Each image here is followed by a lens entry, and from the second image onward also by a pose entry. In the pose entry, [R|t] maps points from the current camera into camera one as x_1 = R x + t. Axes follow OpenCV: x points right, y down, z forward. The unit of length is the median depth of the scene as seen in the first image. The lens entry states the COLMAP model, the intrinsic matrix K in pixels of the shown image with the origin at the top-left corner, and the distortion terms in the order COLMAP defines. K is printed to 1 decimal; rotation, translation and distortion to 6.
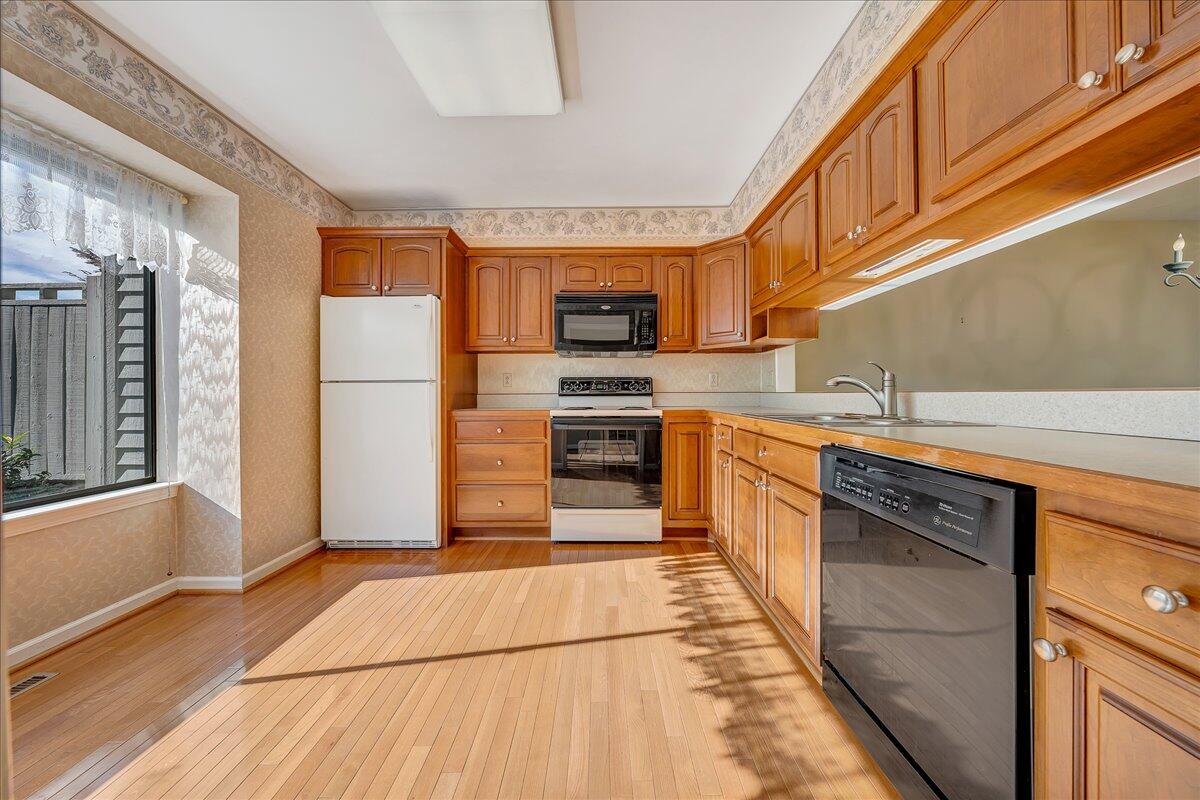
lens RADIAL K [[411.7, 0, 601.7], [0, 411.7, 395.1], [0, 0, 1]] dist [-0.002280, -0.000041]
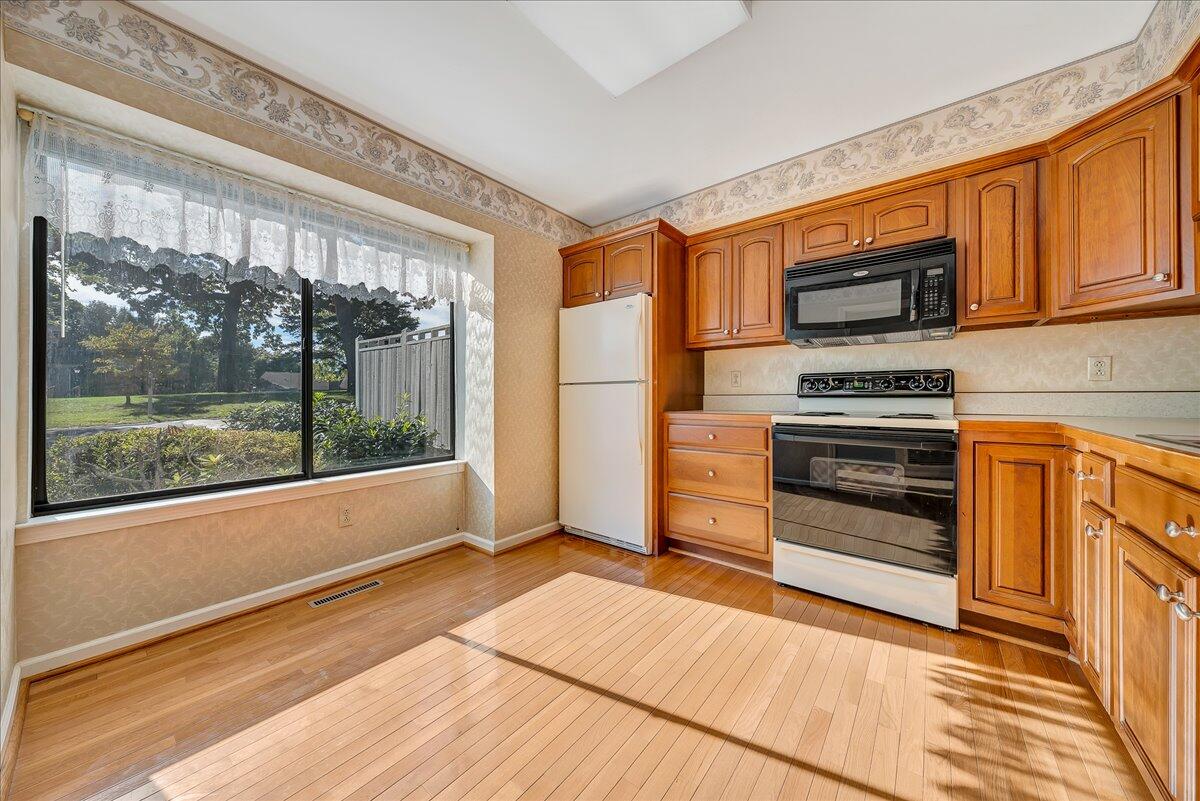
lens RADIAL K [[411.7, 0, 601.7], [0, 411.7, 395.6], [0, 0, 1]] dist [-0.002280, -0.000041]
pose [[0.780224, 0.001216, -0.625499, 0.116646], [-0.001352, 0.999999, 0.000258, -0.001098], [0.625499, 0.000644, 0.780225, 0.178325]]
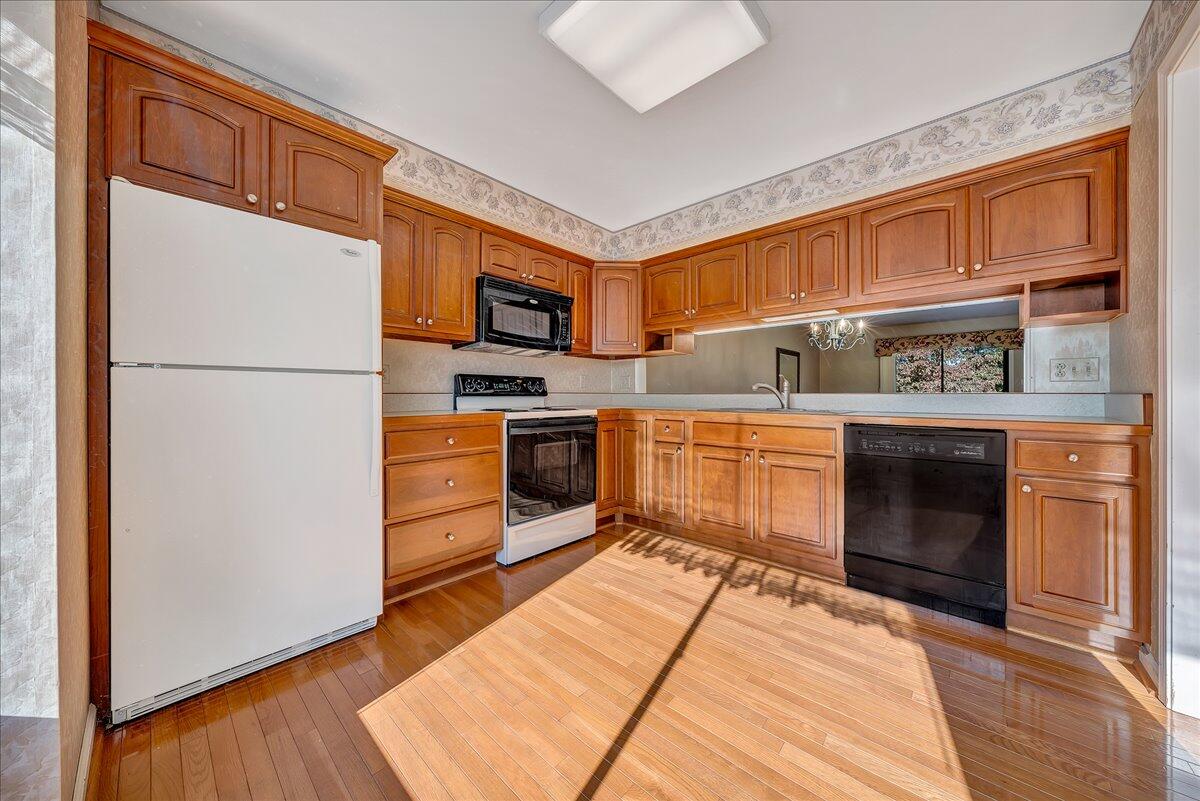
lens RADIAL K [[408.4, 0, 602.1], [0, 408.4, 396.9], [0, 0, 1]] dist [-0.000964, 0.000078]
pose [[0.668555, 0.000615, 0.743662, -0.632030], [-0.002195, 0.999997, 0.001146, 0.002633], [-0.743660, -0.002399, 0.668554, 0.285243]]
